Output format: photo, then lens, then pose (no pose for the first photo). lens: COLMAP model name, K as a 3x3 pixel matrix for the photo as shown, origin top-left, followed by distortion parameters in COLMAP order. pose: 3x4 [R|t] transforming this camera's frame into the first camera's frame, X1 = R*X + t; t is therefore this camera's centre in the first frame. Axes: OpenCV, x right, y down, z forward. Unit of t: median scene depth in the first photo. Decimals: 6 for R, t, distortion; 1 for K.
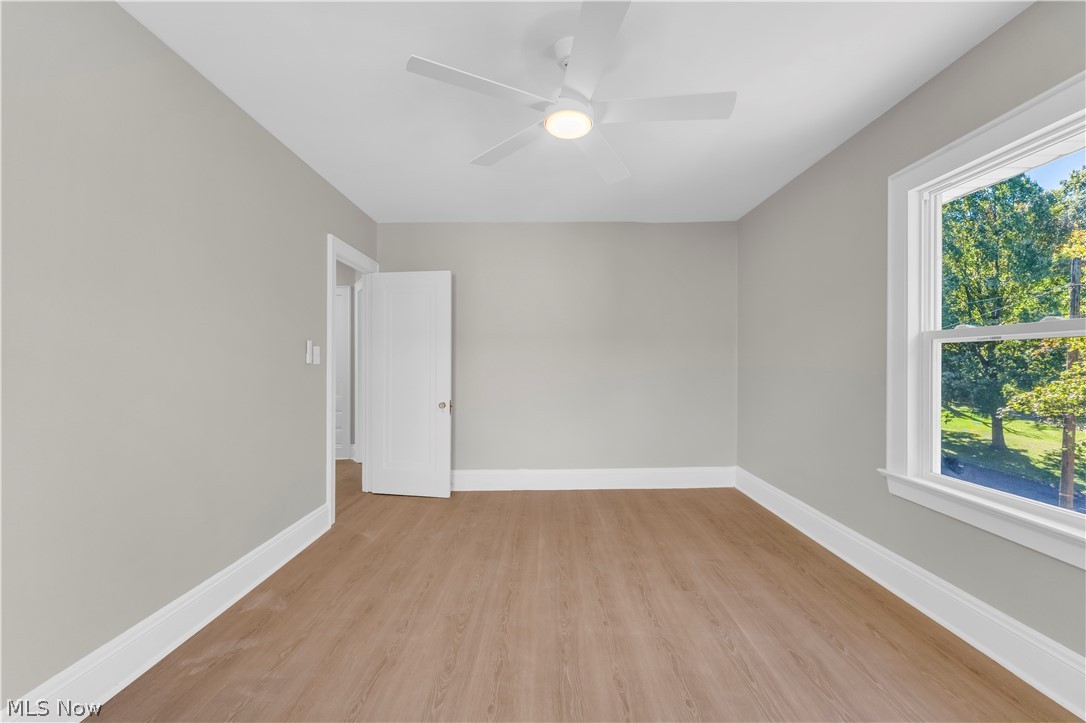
lens RADIAL K [[440.2, 0, 543.0], [0, 440.2, 361.5], [0, 0, 1]] dist [-0.000929, -0.000161]
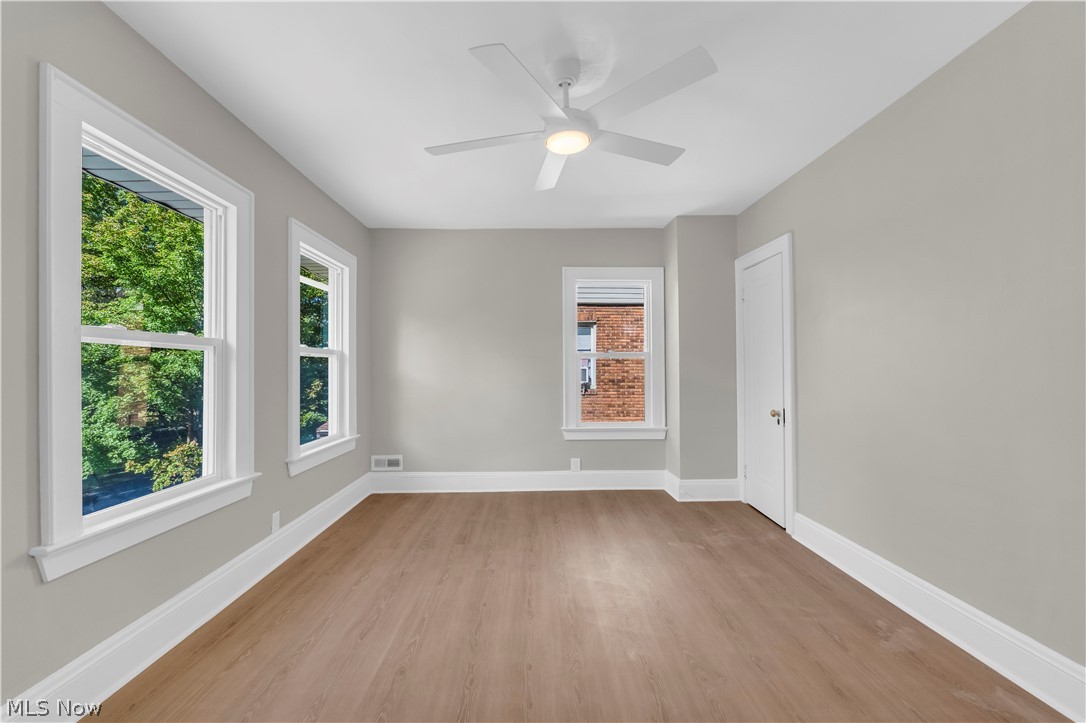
lens RADIAL K [[440.2, 0, 543.0], [0, 440.2, 361.5], [0, 0, 1]] dist [-0.000929, -0.000161]
pose [[-0.999429, 0.004825, -0.033449, 0.155521], [0.005537, 0.999759, -0.021226, 0.013605], [0.033339, -0.021399, -0.999215, 2.059528]]
